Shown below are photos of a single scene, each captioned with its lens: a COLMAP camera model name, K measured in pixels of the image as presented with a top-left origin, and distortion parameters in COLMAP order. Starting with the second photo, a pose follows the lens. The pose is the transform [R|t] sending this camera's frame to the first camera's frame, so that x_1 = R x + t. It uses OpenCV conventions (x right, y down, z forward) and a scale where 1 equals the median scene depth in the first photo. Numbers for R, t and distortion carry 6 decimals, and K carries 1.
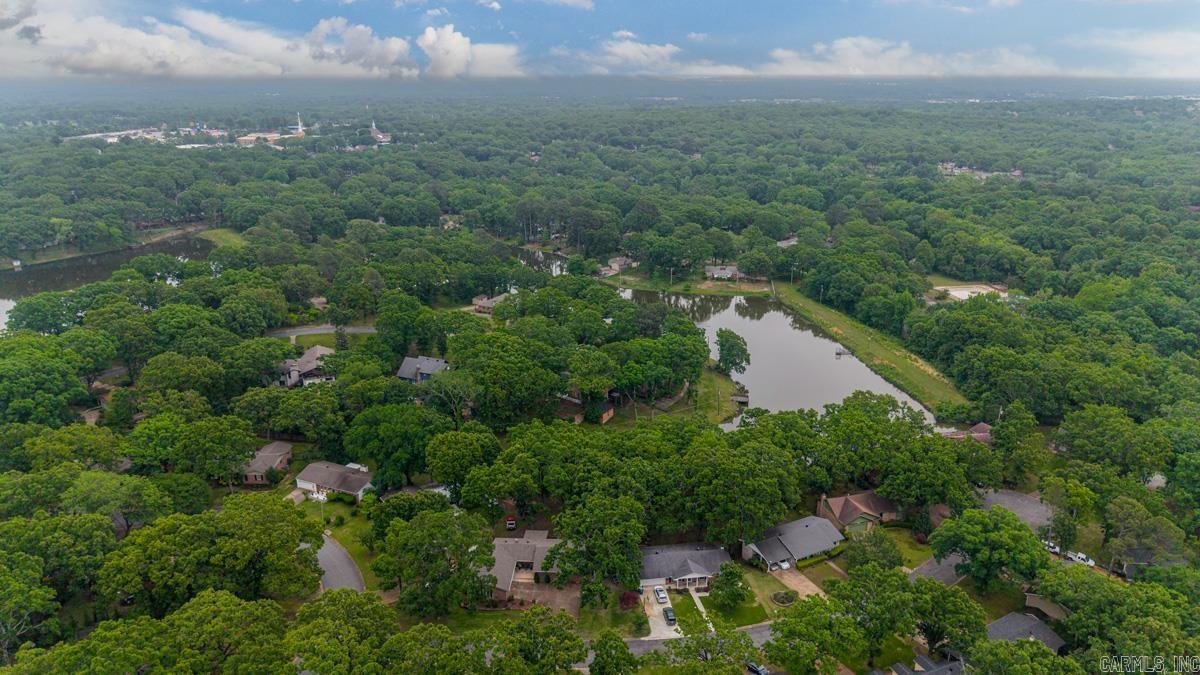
lens RADIAL K [[795.9, 0, 600.0], [0, 795.9, 337.5], [0, 0, 1]] dist [0.029212, -0.037256]
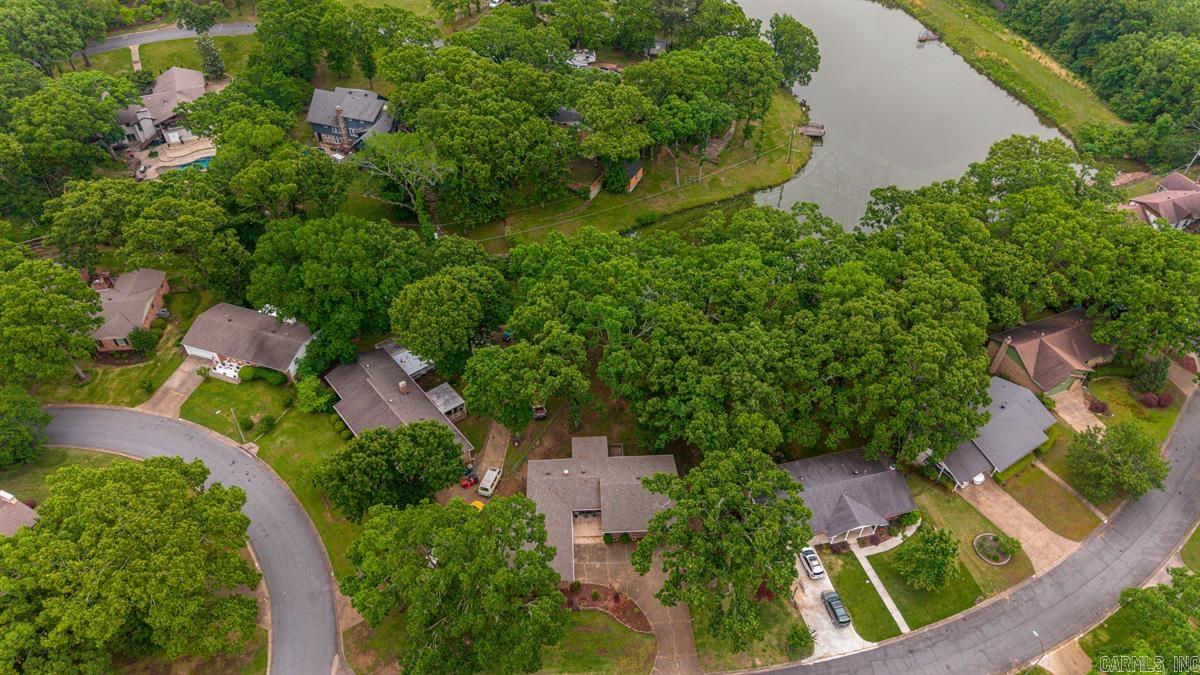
lens RADIAL K [[795.9, 0, 600.0], [0, 795.9, 337.5], [0, 0, 1]] dist [0.029212, -0.037256]
pose [[0.995122, -0.066931, 0.072475, -0.068148], [0.028943, 0.900394, 0.434112, -0.065682], [-0.094311, -0.429896, 0.897939, 0.283254]]
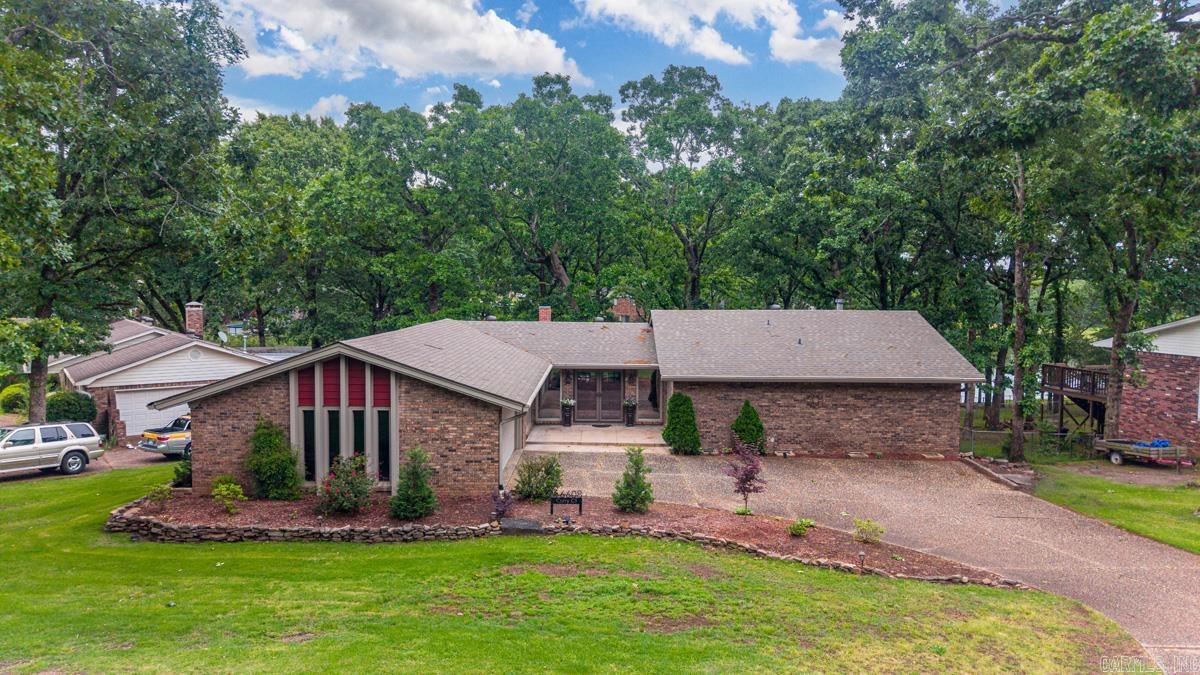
lens RADIAL K [[803.5, 0, 598.6], [0, 803.5, 330.4], [0, 0, 1]] dist [0.003894, -0.005659]
pose [[0.999047, 0.007847, 0.042946, -0.058566], [0.003159, 0.968146, -0.250365, 0.182955], [-0.043542, 0.250262, 0.967199, 0.473390]]
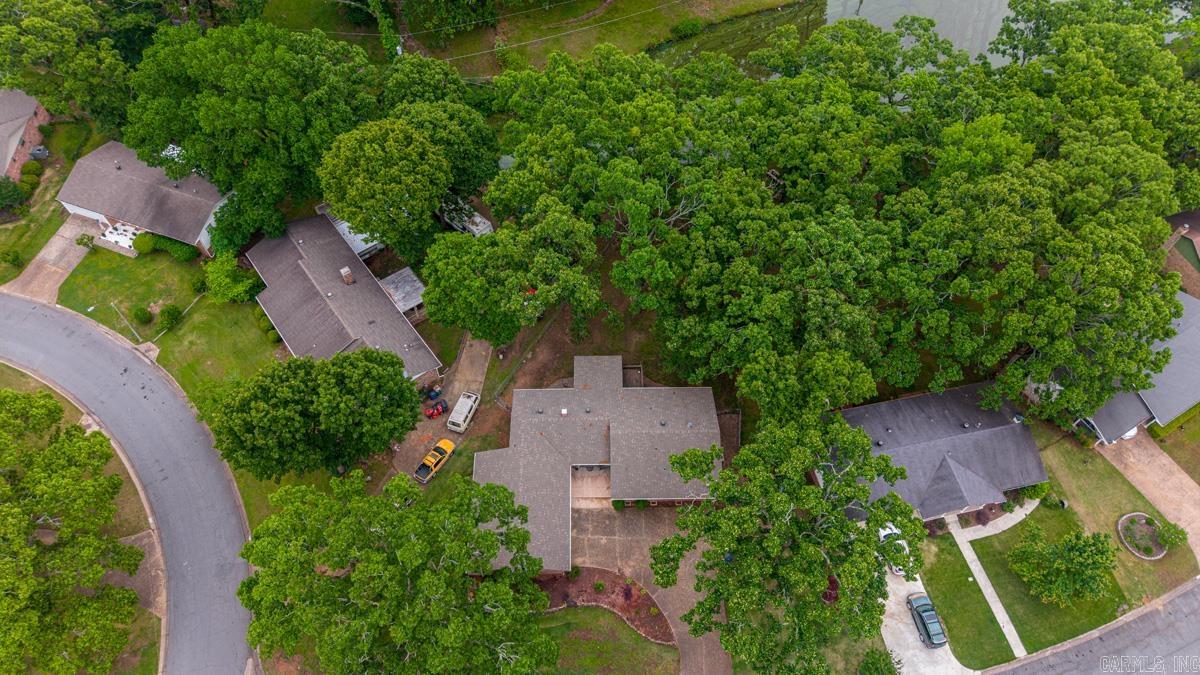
lens RADIAL K [[804.2, 0, 601.3], [0, 804.2, 335.3], [0, 0, 1]] dist [0.002567, -0.001300]
pose [[0.997959, -0.051449, 0.037824, -0.057691], [0.015812, 0.772980, 0.634233, -0.041008], [-0.061868, -0.632340, 0.772216, 0.395482]]
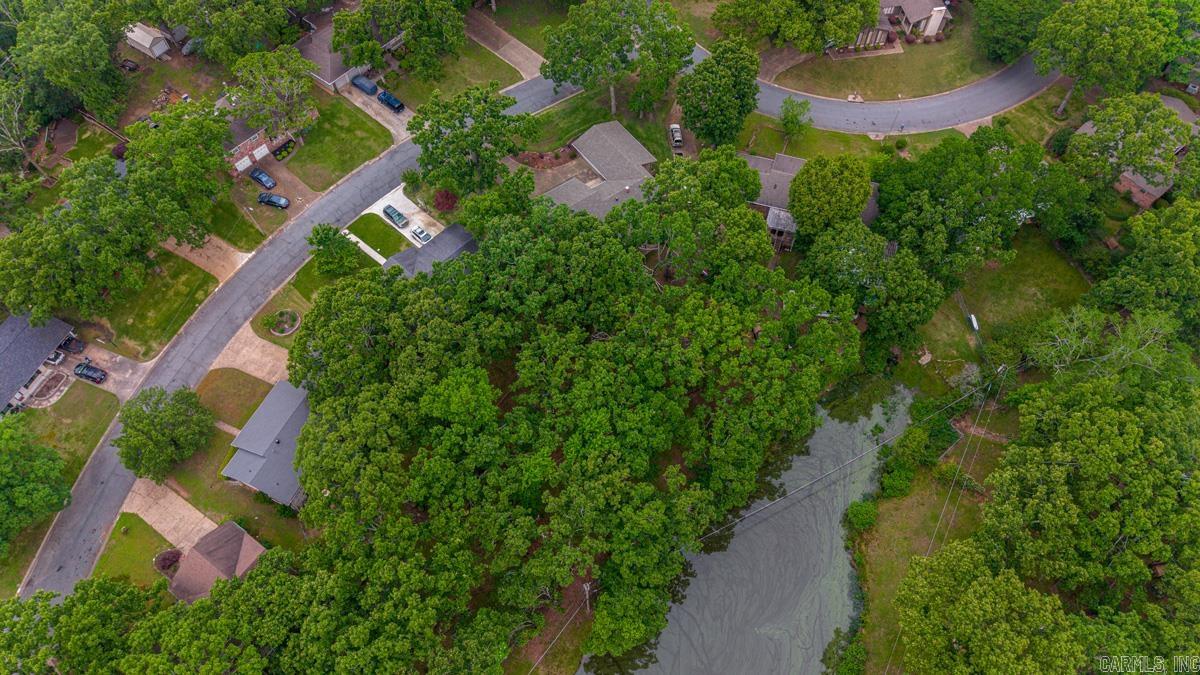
lens RADIAL K [[804.2, 0, 601.3], [0, 804.2, 335.3], [0, 0, 1]] dist [0.002567, -0.001300]
pose [[-0.783624, 0.531551, -0.321539, 0.133861], [-0.187551, 0.291006, 0.938158, -0.236133], [0.592248, 0.795468, -0.128346, 0.699596]]
